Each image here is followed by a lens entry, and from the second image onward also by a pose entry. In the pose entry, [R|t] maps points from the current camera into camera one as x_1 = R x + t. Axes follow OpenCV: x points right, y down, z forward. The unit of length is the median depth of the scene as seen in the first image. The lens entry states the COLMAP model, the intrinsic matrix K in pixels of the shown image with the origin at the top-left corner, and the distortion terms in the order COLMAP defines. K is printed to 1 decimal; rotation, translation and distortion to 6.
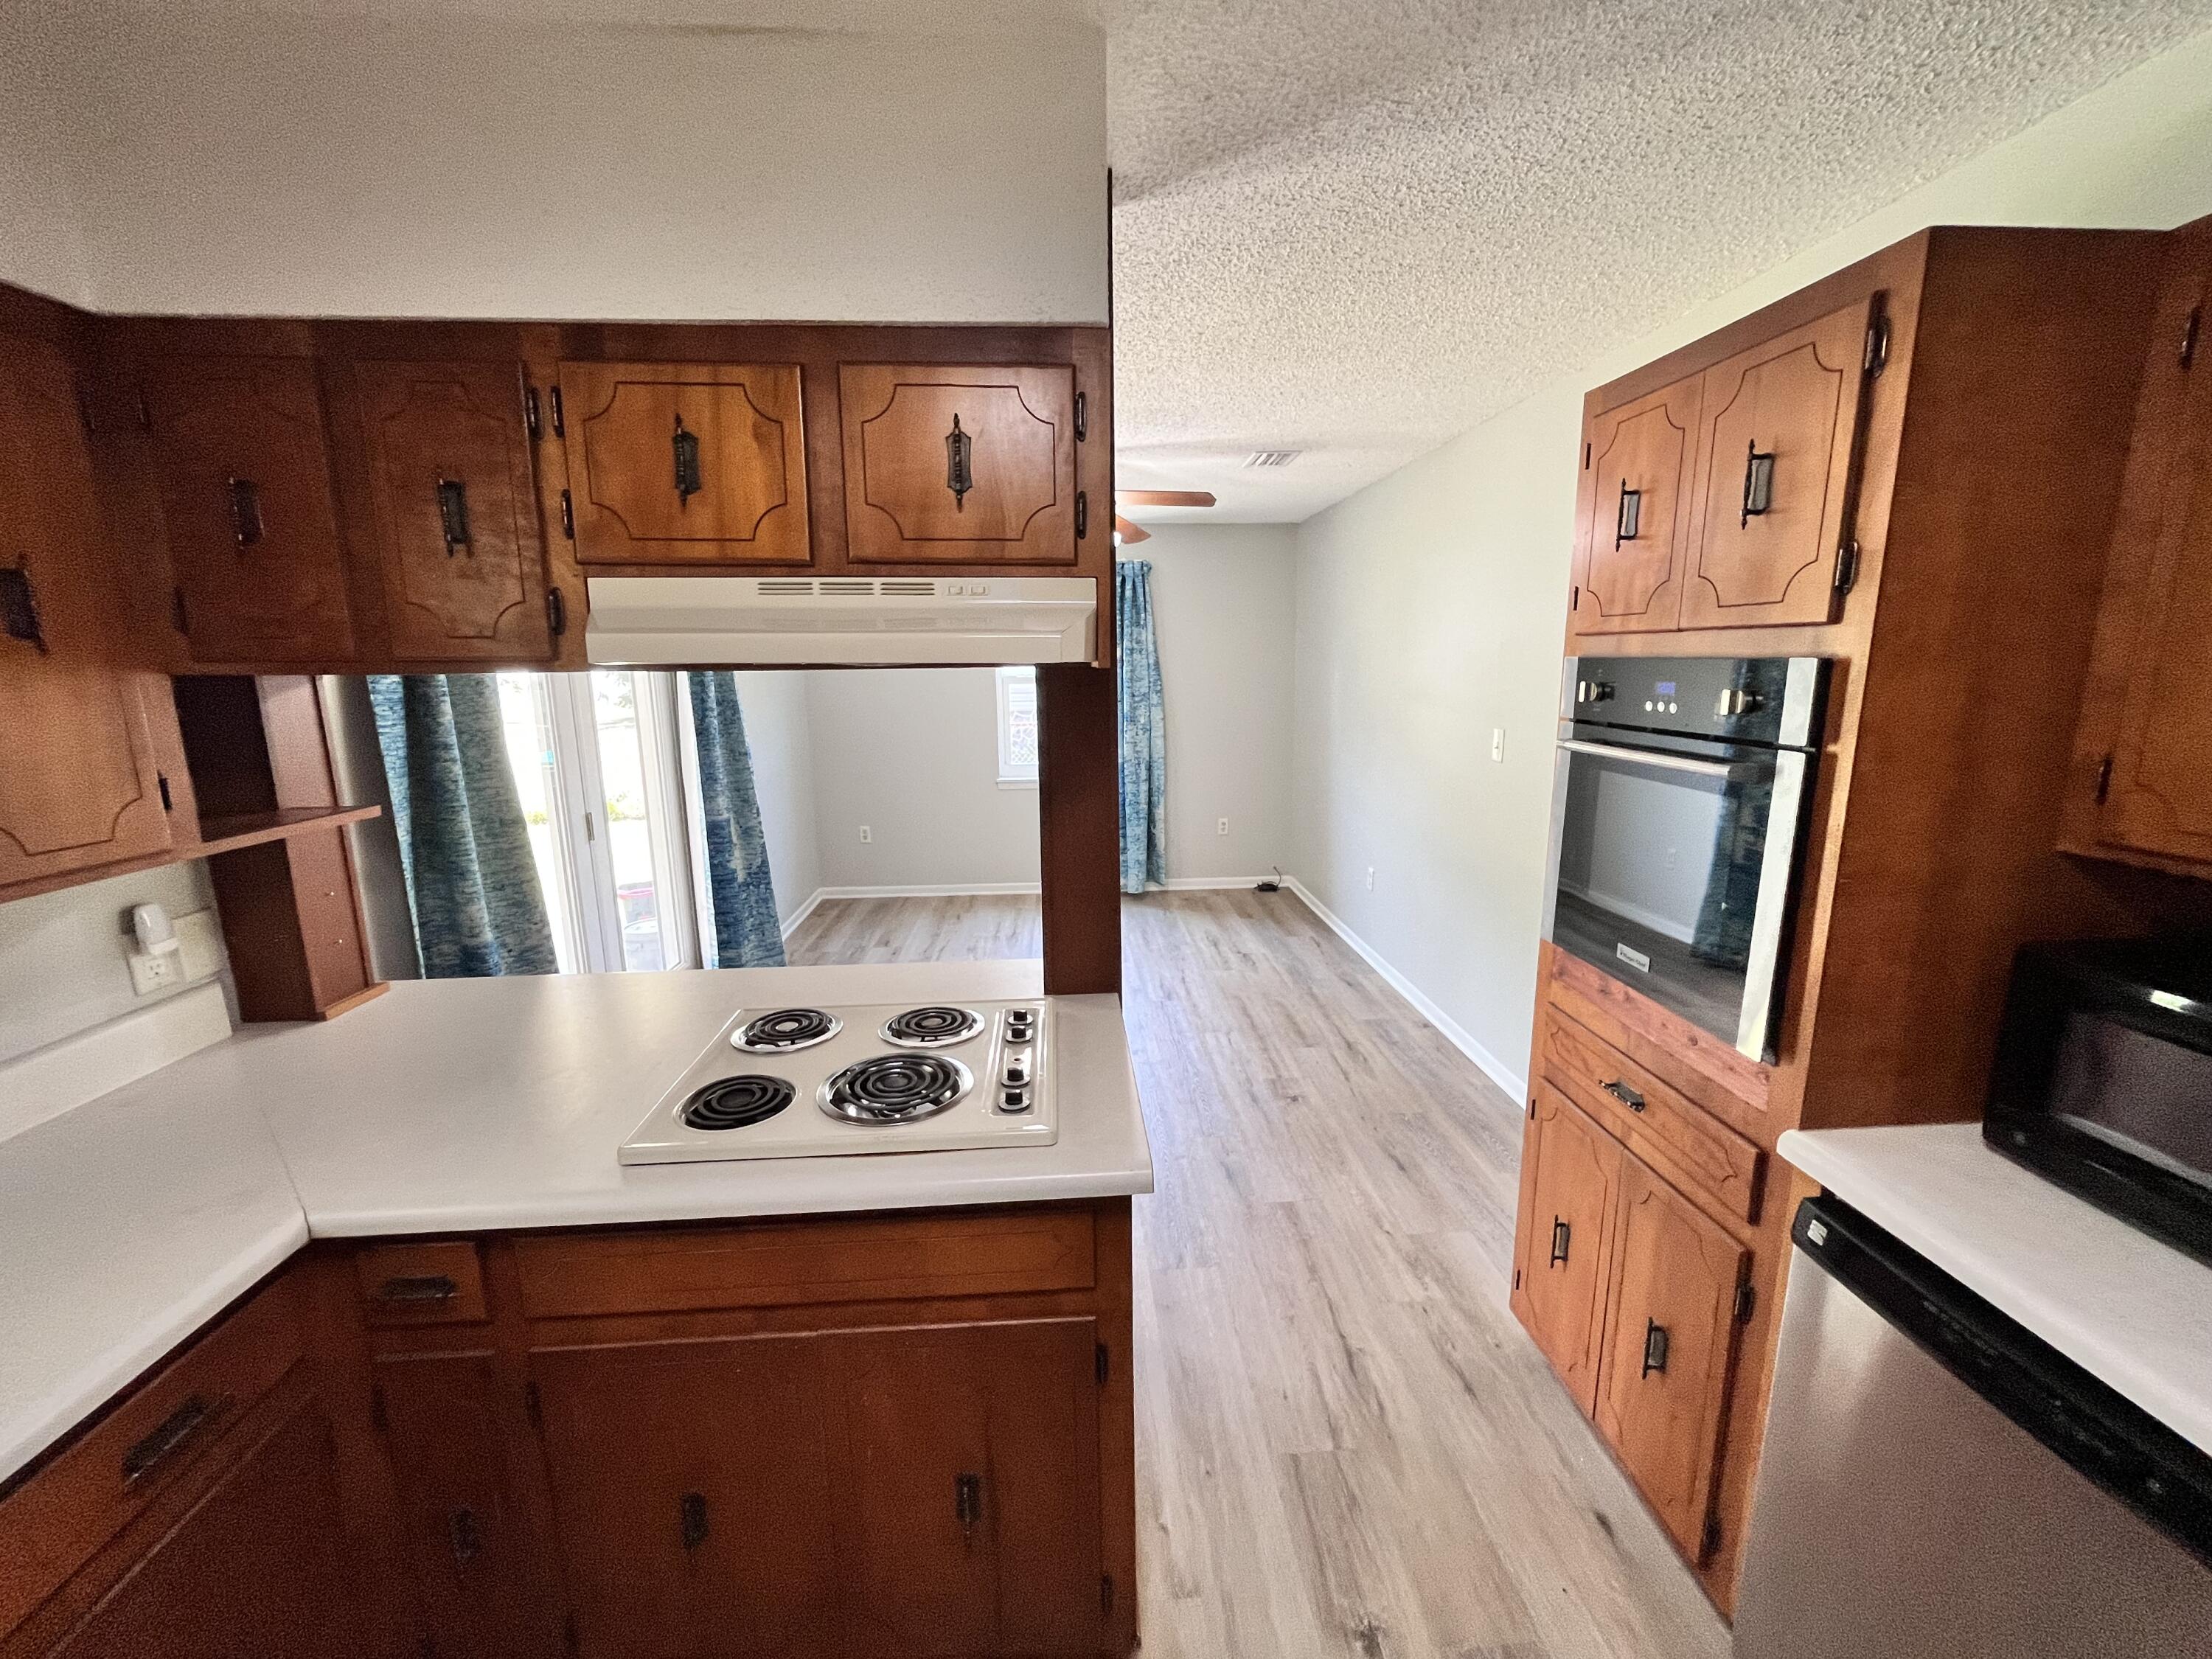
lens RADIAL K [[893.7, 0, 1107.4], [0, 893.7, 828.8], [0, 0, 1]] dist [-0.003198, -0.000220]
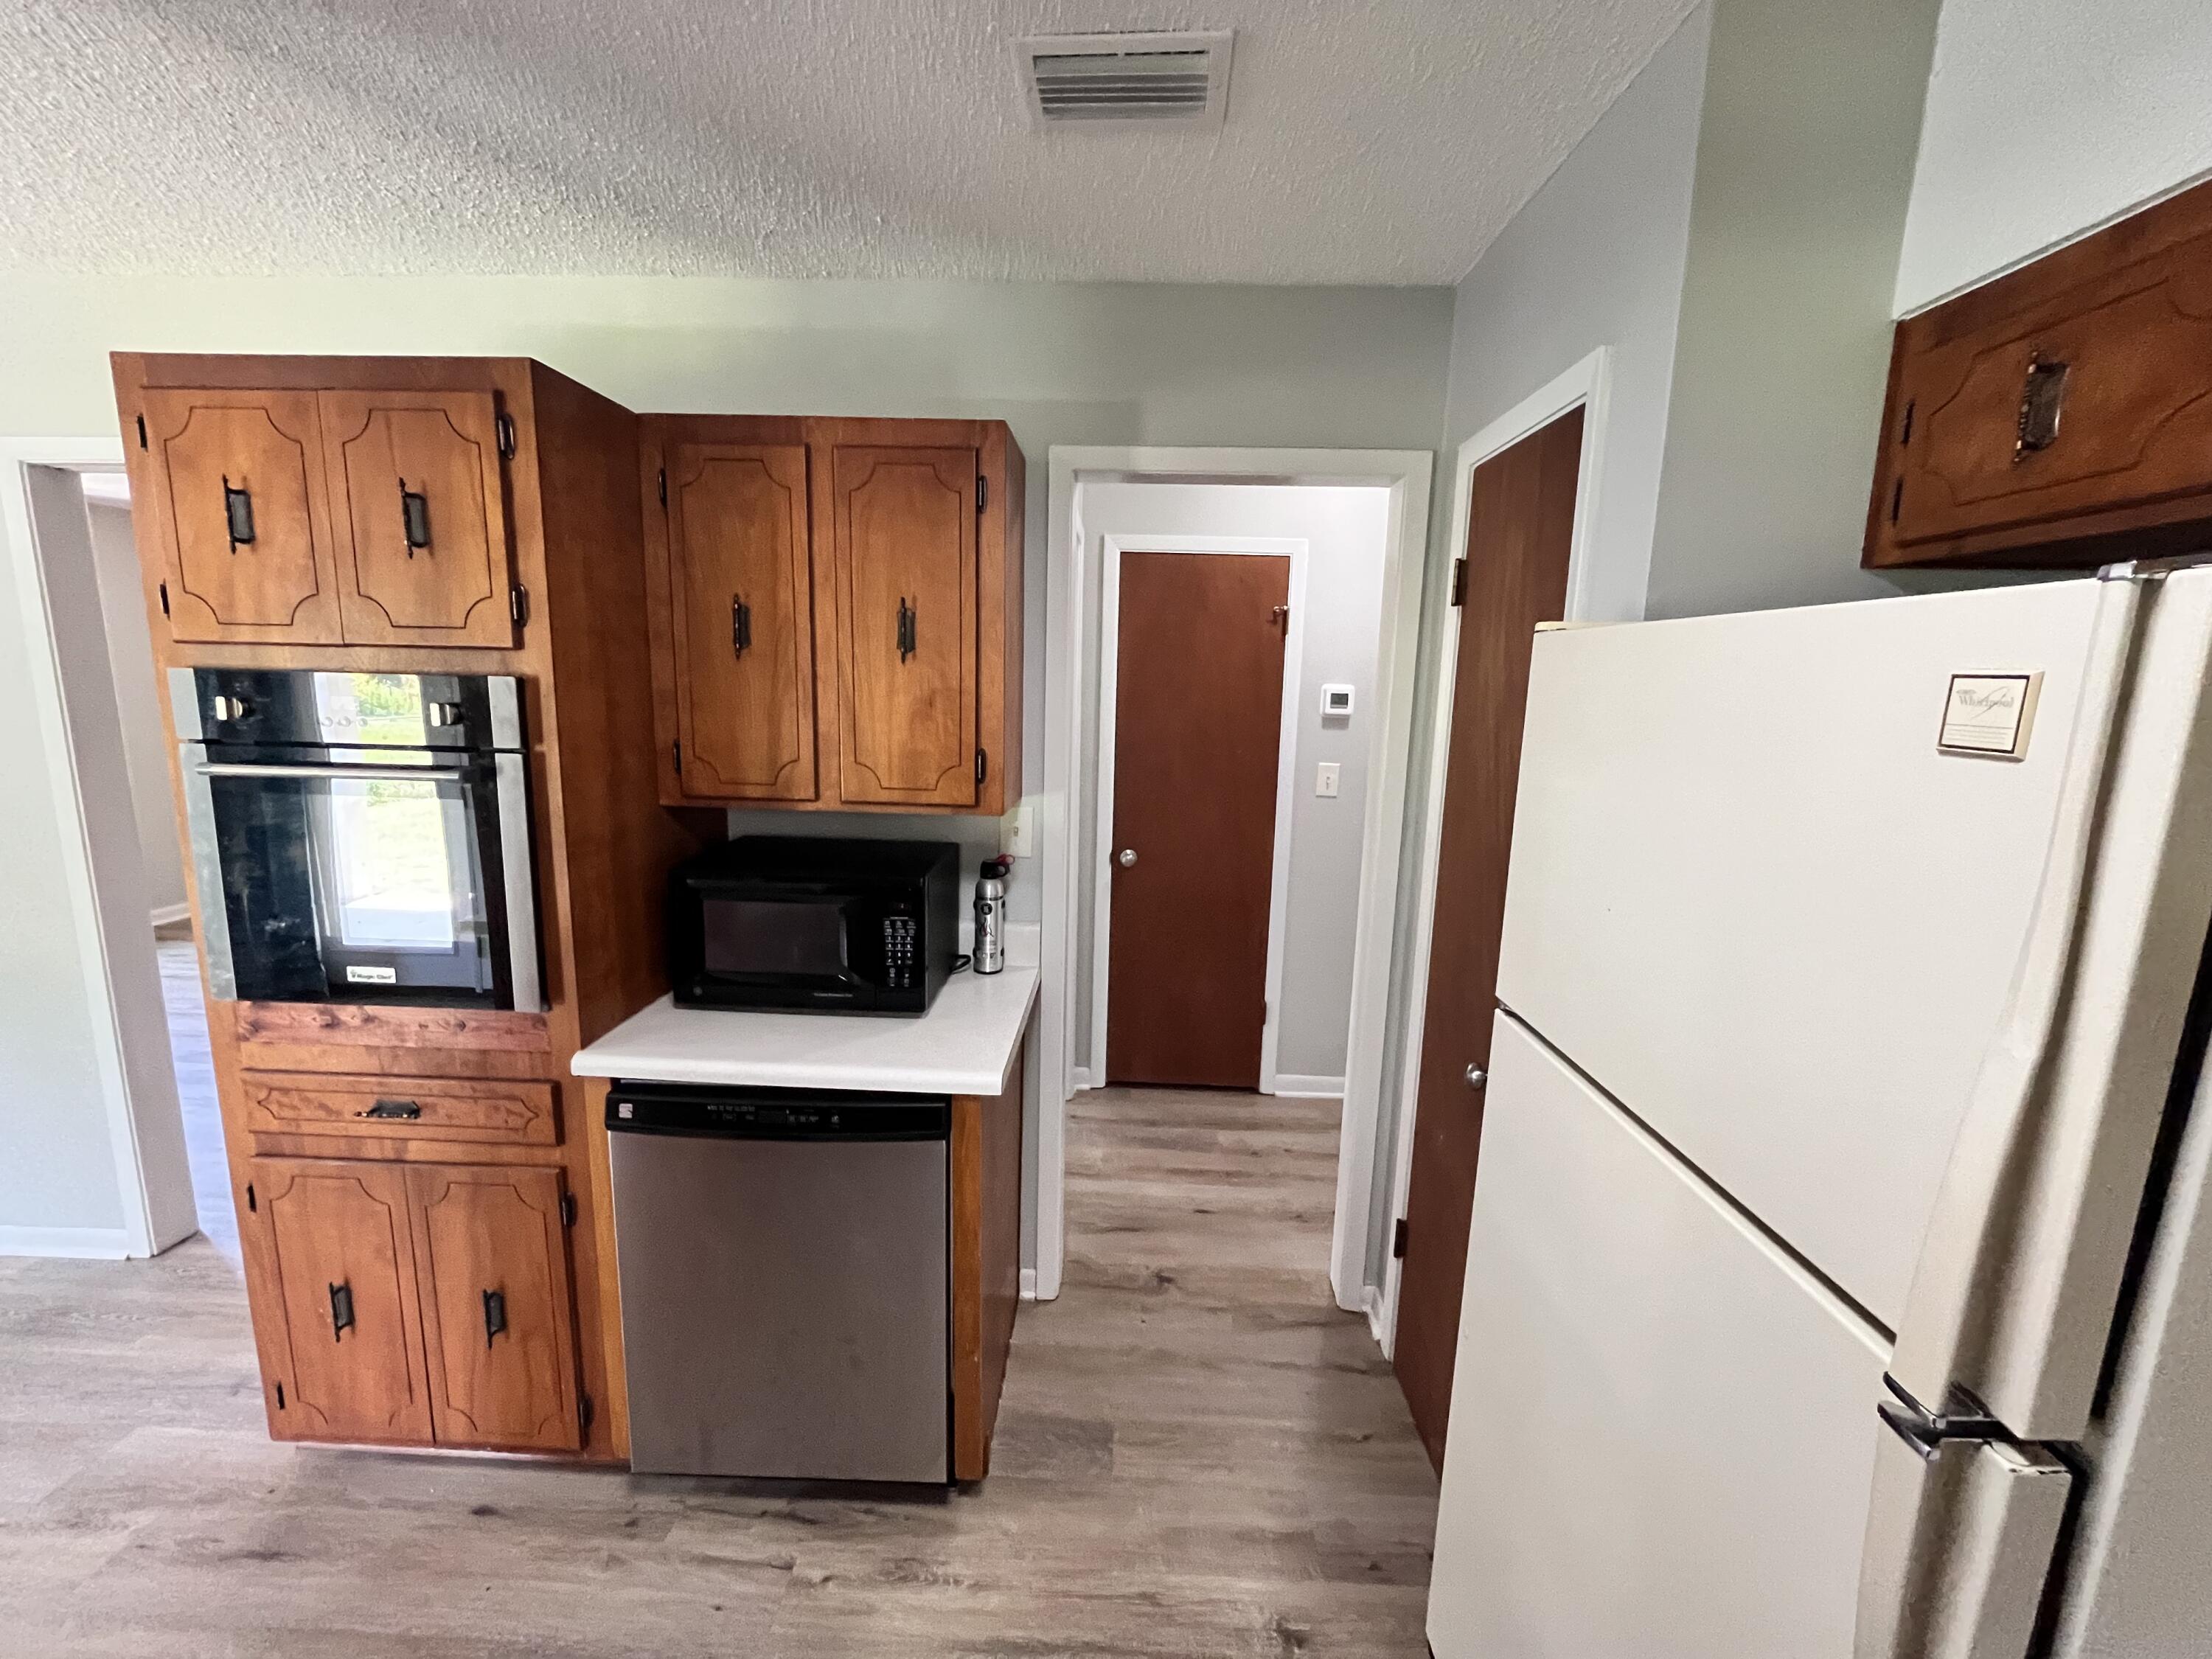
lens RADIAL K [[892.3, 0, 1102.6], [0, 892.3, 830.5], [0, 0, 1]] dist [-0.005000, -0.000312]
pose [[0.095673, -0.152662, 0.983637, -0.263220], [0.163761, 0.977119, 0.135722, -0.012098], [-0.981850, 0.148097, 0.118484, 0.060470]]
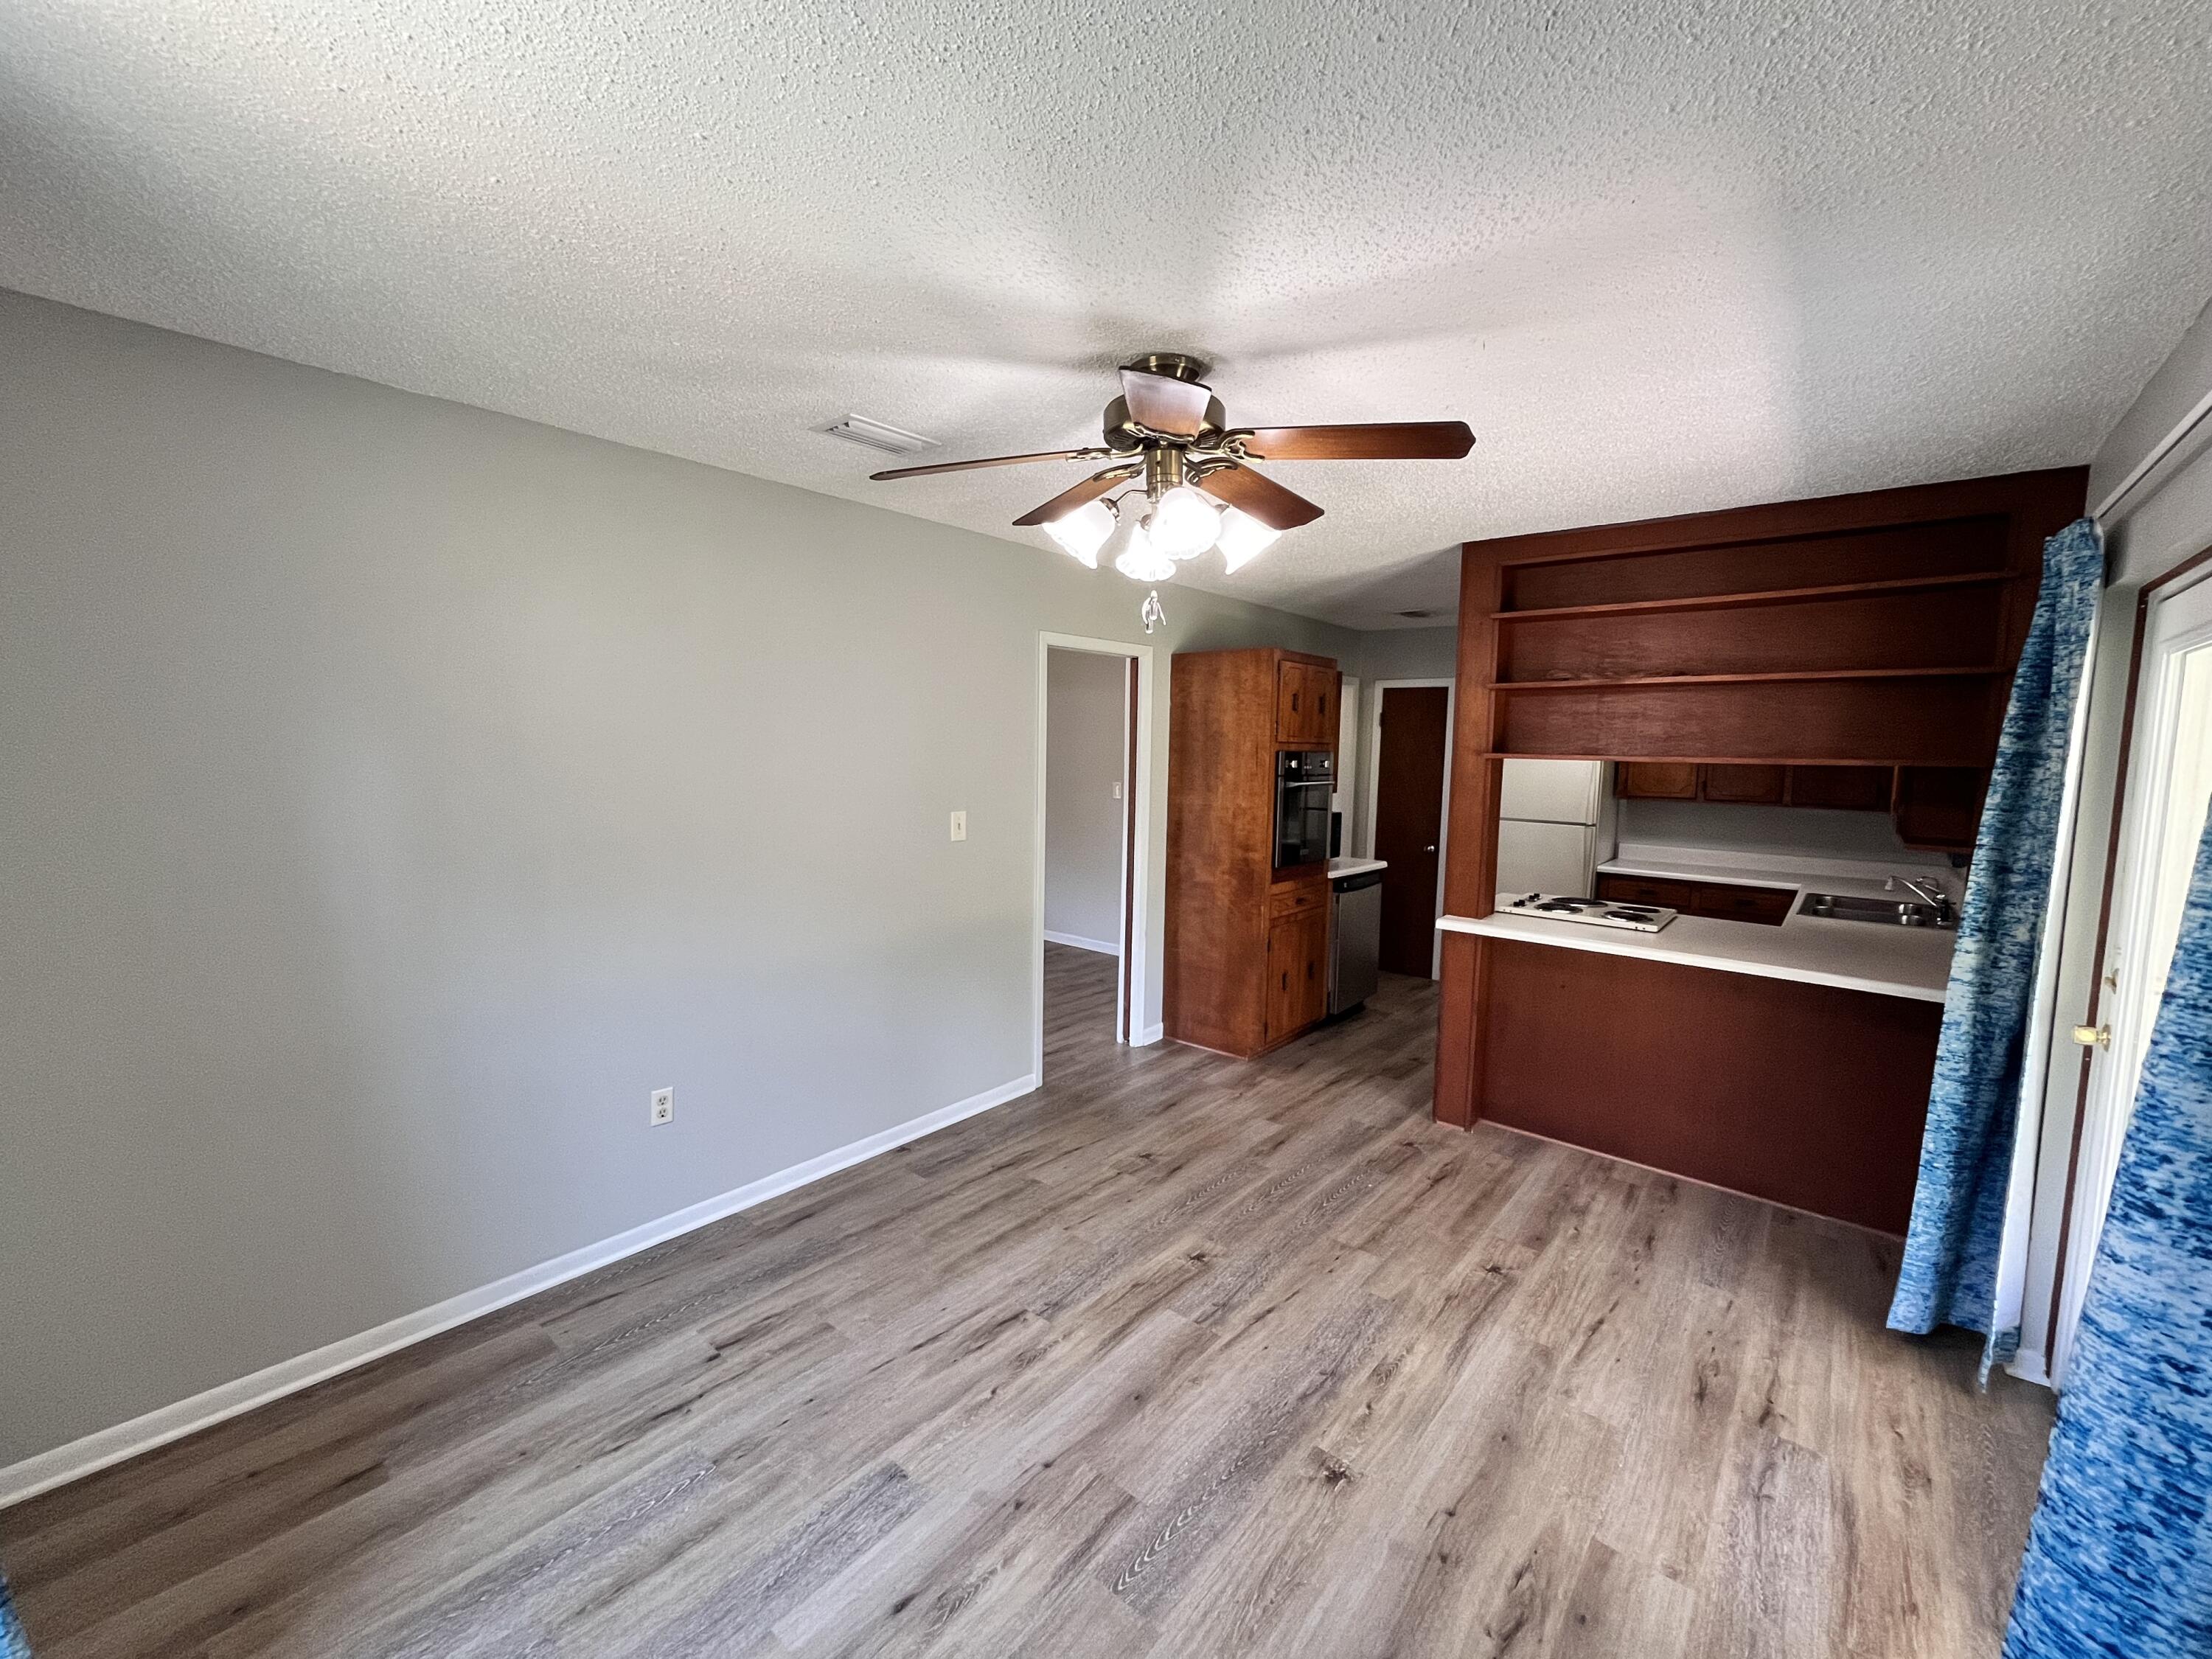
lens RADIAL K [[893.7, 0, 1107.4], [0, 893.7, 828.8], [0, 0, 1]] dist [-0.003198, -0.000220]
pose [[-0.723595, -0.067543, 0.686912, -0.921401], [0.119881, 0.967776, 0.221444, -0.633250], [-0.679734, 0.242584, -0.692181, 3.320068]]
